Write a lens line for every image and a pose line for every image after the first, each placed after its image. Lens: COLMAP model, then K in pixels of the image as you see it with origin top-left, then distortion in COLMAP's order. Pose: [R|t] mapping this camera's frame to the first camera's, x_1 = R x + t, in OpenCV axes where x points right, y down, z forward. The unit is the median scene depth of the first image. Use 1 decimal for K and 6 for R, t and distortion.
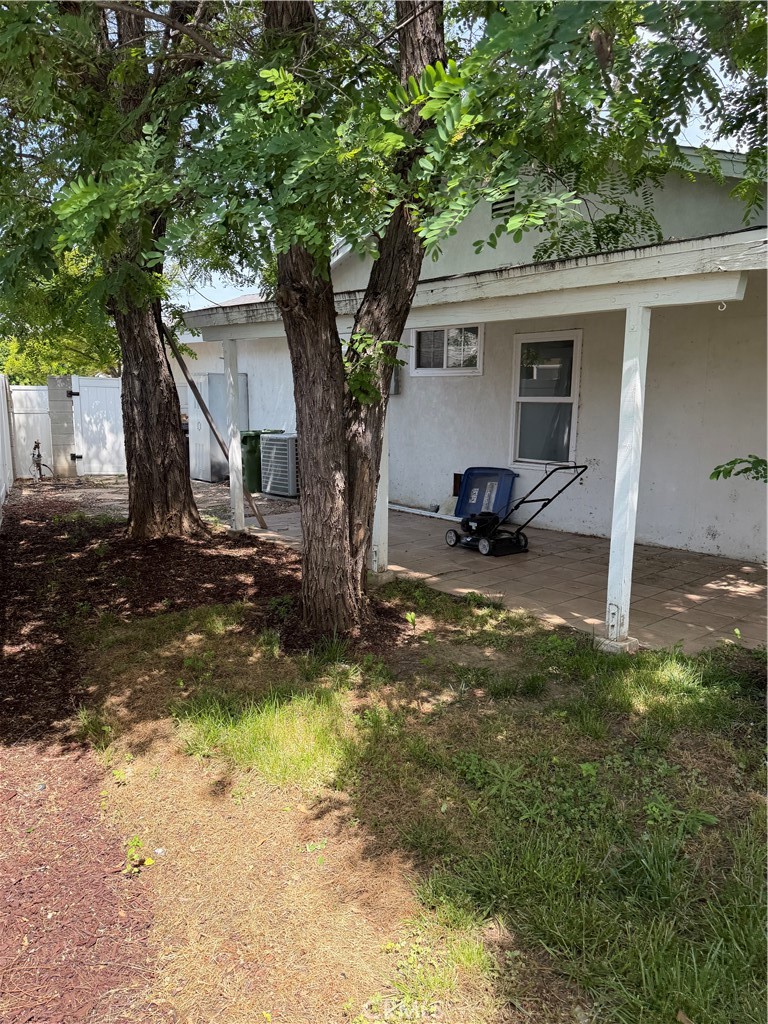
lens RADIAL K [[723.2, 0, 383.9], [0, 723.2, 511.3], [0, 0, 1]] dist [0.008419, 0.000310]
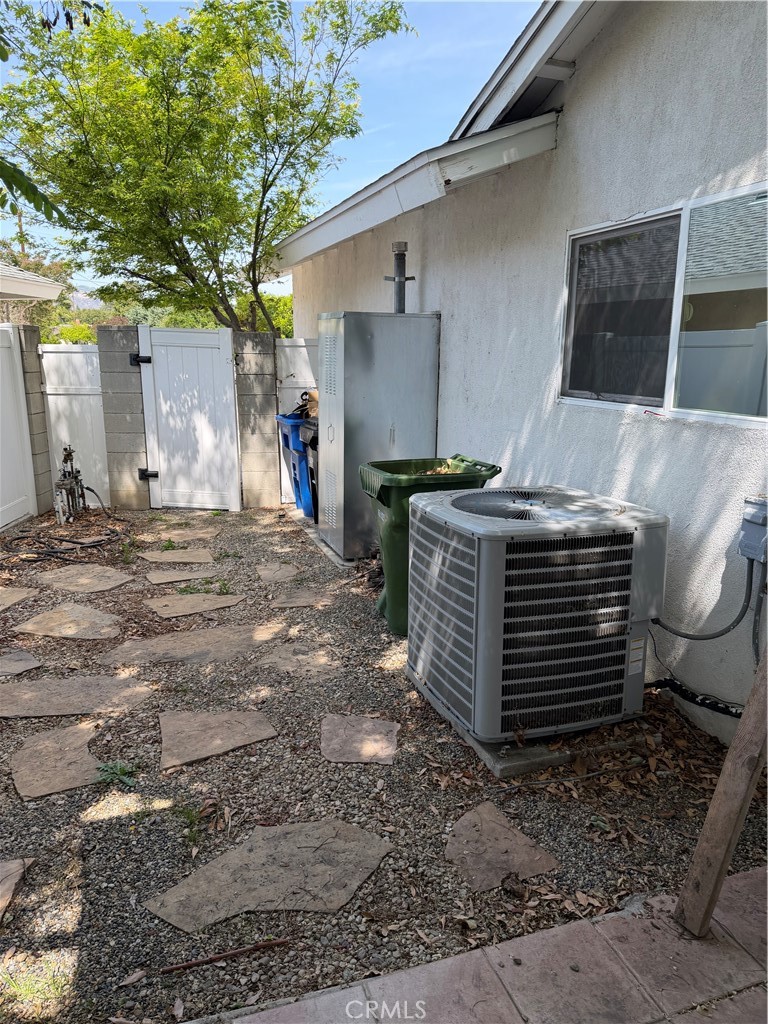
lens RADIAL K [[723.2, 0, 387.3], [0, 723.2, 514.6], [0, 0, 1]] dist [0.008419, 0.000310]
pose [[0.928680, 0.081001, -0.361930, -0.052175], [-0.064833, 0.996289, 0.056615, -0.089162], [0.365172, -0.029113, 0.930485, 0.558605]]
